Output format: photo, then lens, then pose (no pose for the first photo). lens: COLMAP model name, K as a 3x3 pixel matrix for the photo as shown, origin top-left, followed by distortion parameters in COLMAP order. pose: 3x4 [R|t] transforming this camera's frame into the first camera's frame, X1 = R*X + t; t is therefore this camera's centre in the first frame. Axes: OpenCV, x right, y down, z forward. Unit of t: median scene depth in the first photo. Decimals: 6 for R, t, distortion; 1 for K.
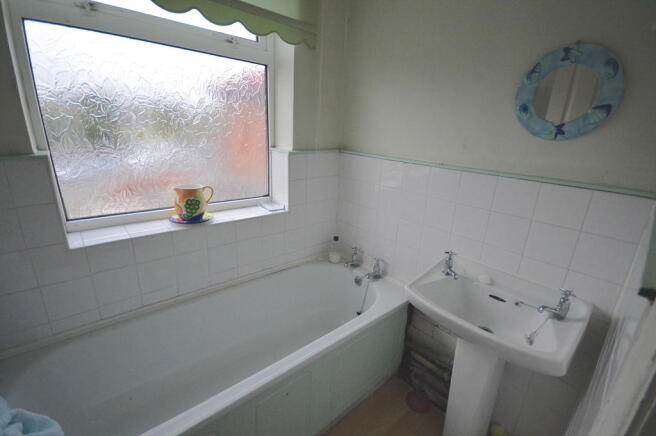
lens RADIAL K [[290.0, 0, 330.0], [0, 290.0, 221.0], [0, 0, 1]] dist [0.012303, -0.013229]
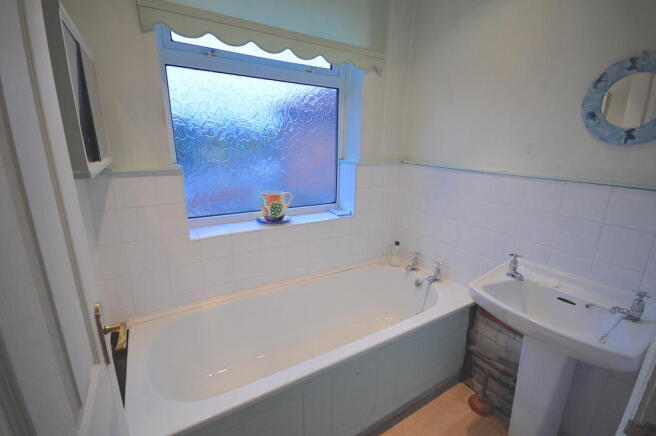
lens RADIAL K [[290.0, 0, 330.0], [0, 290.0, 221.0], [0, 0, 1]] dist [0.012303, -0.013229]
pose [[0.985858, 0.014321, -0.166971, -0.058093], [-0.022531, 0.998623, -0.047382, 0.046137], [0.166062, 0.050474, 0.984823, -0.121552]]
